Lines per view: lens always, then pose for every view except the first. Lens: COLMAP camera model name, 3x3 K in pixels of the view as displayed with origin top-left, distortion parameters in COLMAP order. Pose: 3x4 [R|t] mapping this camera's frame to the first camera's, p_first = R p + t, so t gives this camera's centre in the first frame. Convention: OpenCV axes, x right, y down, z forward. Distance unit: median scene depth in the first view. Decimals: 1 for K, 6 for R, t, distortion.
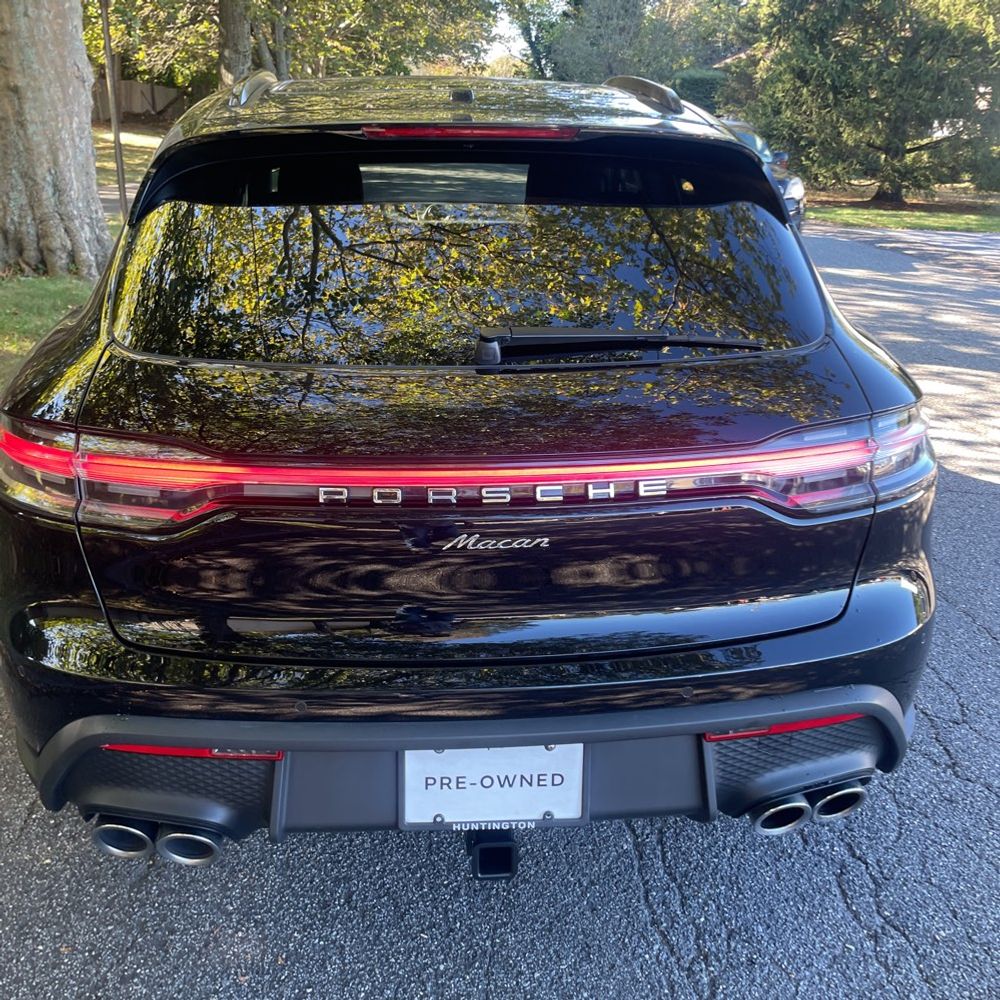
lens RADIAL K [[1009.2, 0, 489.6], [0, 1009.2, 491.0], [0, 0, 1]] dist [-0.000152, 0.000000]
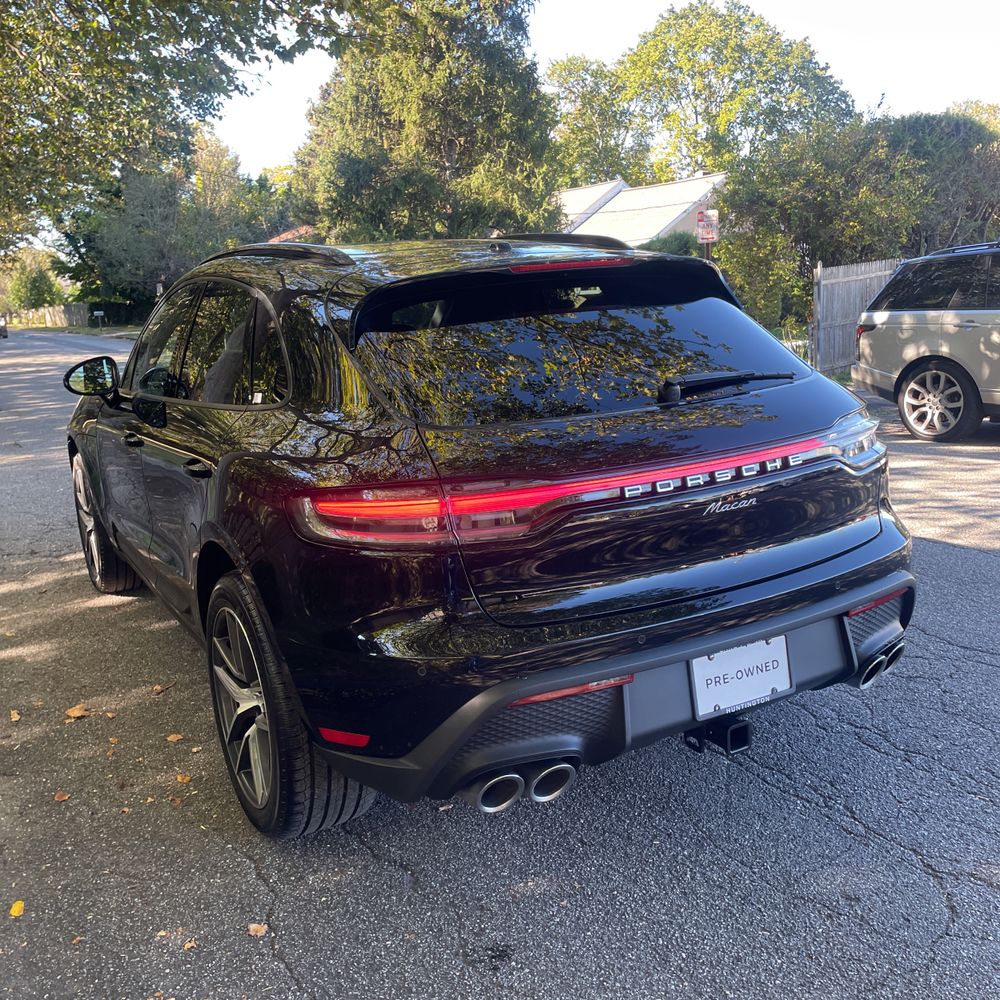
lens RADIAL K [[1009.2, 0, 491.2], [0, 1009.2, 501.2], [0, 0, 1]] dist [-0.000152, 0.000000]
pose [[0.902621, -0.146506, 0.404737, -0.678803], [0.206106, 0.972597, -0.107587, 0.097565], [-0.377884, 0.180529, 0.908082, -0.183569]]
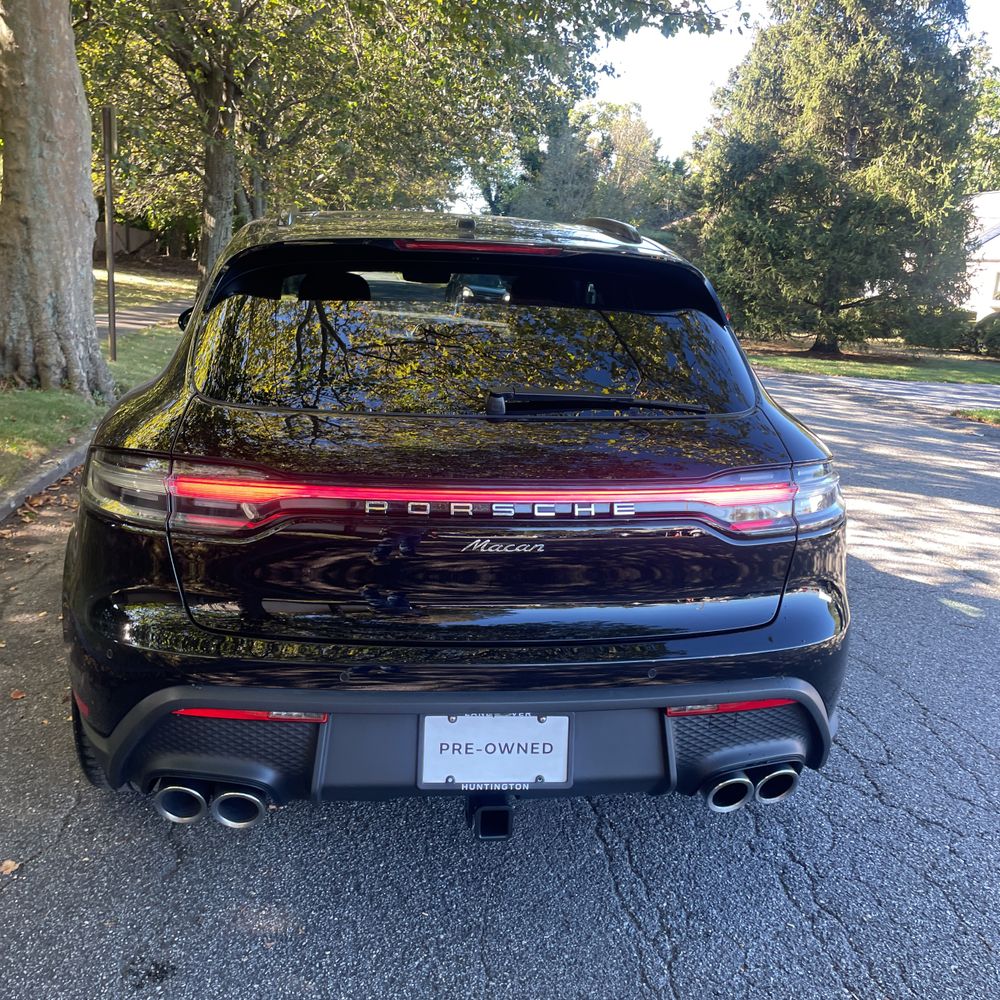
lens RADIAL K [[1009.2, 0, 489.2], [0, 1009.2, 479.5], [0, 0, 1]] dist [-0.000152, 0.000000]
pose [[0.998799, 0.021254, 0.044152, -0.050017], [-0.014462, 0.988758, -0.148822, 0.113644], [-0.046819, 0.148005, 0.987878, -0.197815]]
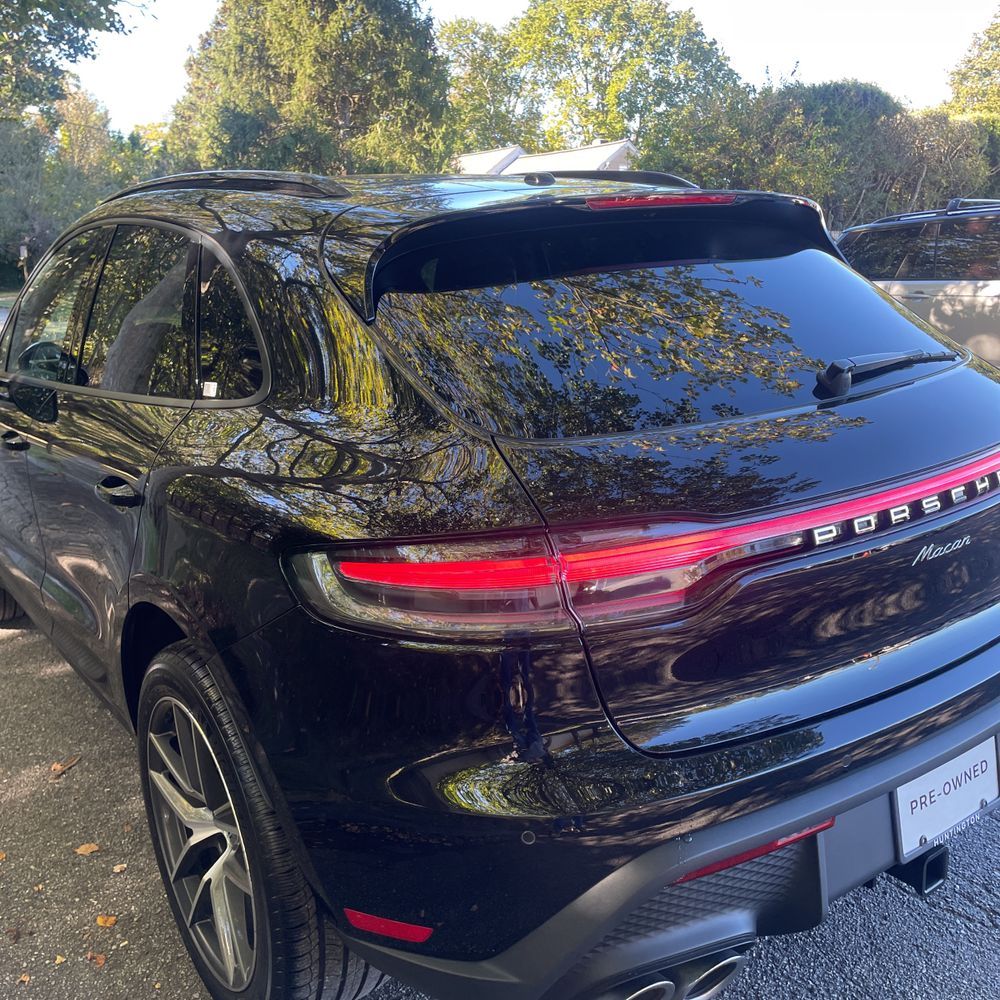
lens RADIAL K [[1009.2, 0, 506.6], [0, 1009.2, 502.2], [0, 0, 1]] dist [-0.000152, 0.000000]
pose [[0.843305, -0.173912, 0.508520, -0.653931], [0.231372, 0.971504, -0.051445, -0.034321], [-0.485082, 0.161041, 0.859512, 0.221804]]
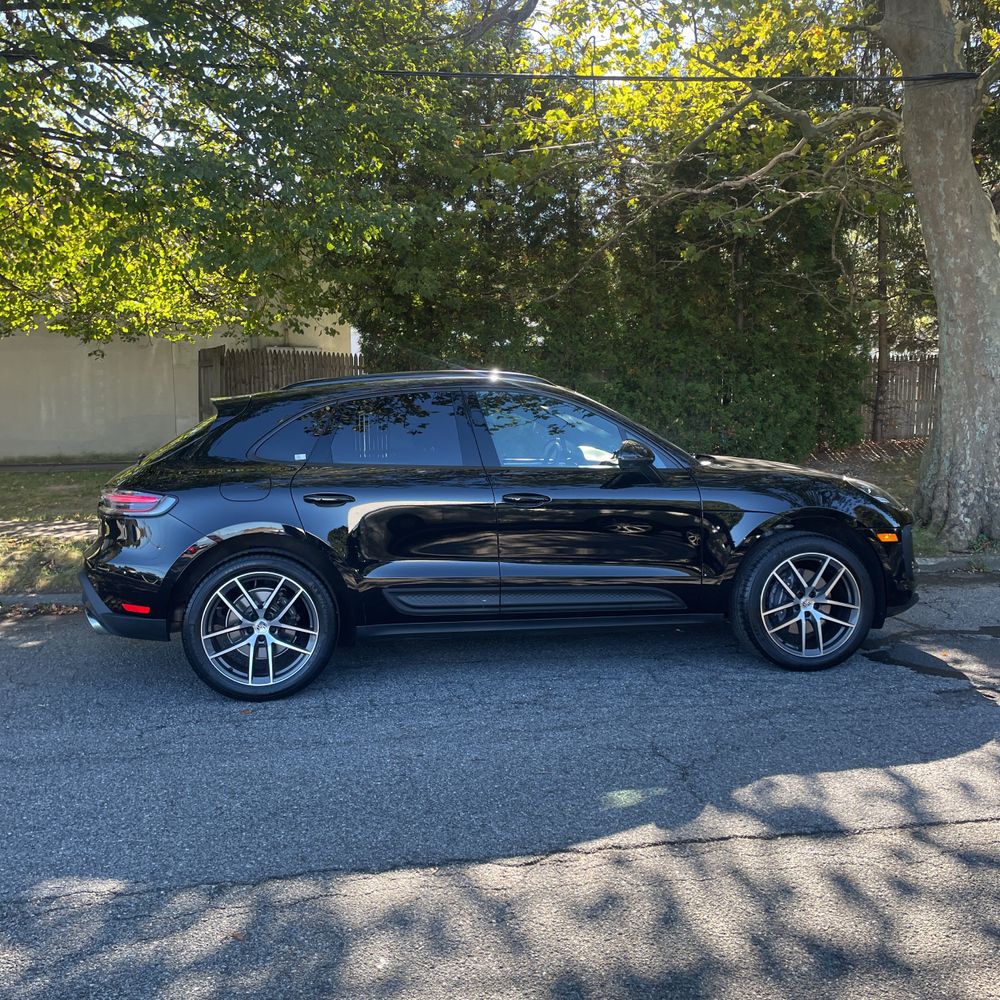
lens RADIAL K [[1009.2, 0, 501.5], [0, 1009.2, 496.2], [0, 0, 1]] dist [-0.000152, 0.000000]
pose [[0.076907, 0.046960, -0.995932, 2.869700], [-0.324762, 0.945595, 0.019509, -0.405707], [0.942664, 0.321940, 0.087974, 1.478278]]
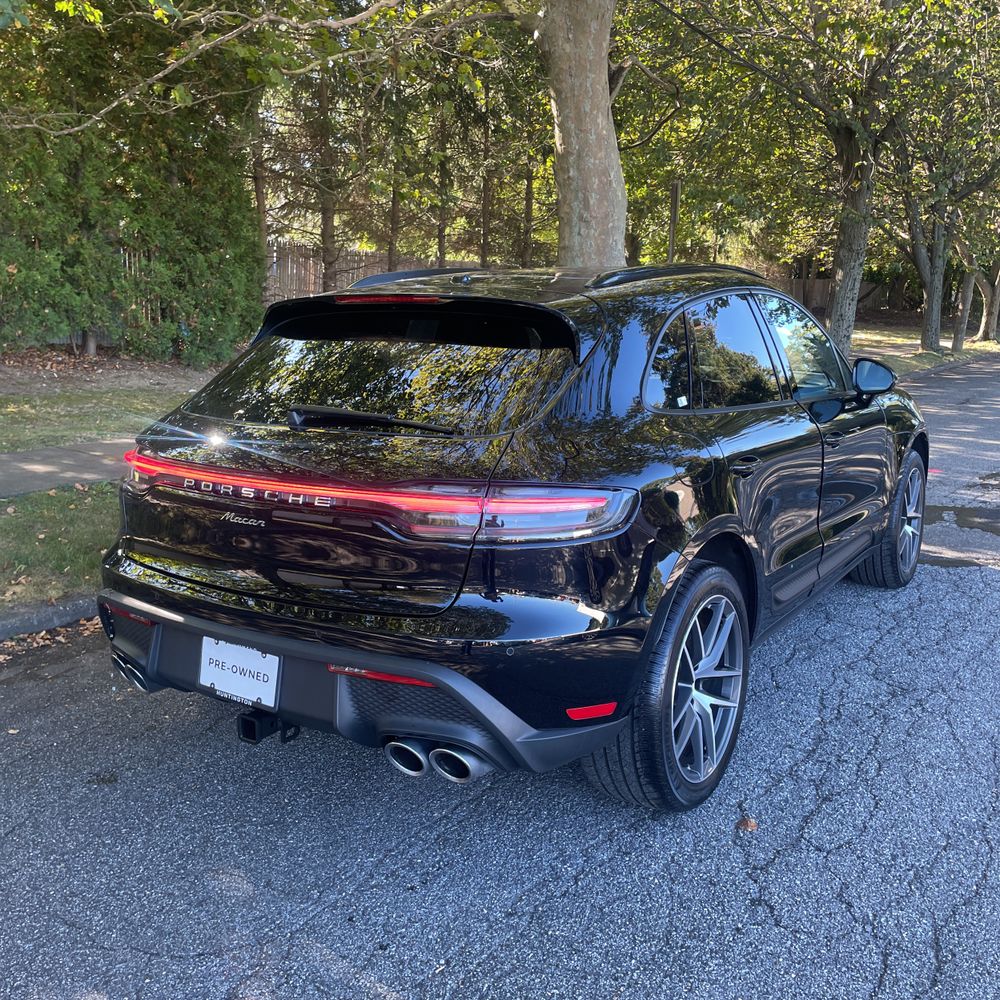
lens RADIAL K [[1009.2, 0, 498.9], [0, 1009.2, 490.2], [0, 0, 1]] dist [-0.000152, 0.000000]
pose [[0.793323, 0.101102, -0.600347, 0.999819], [-0.209404, 0.971261, -0.113149, 0.076797], [0.571654, 0.215479, 0.791695, -0.094458]]
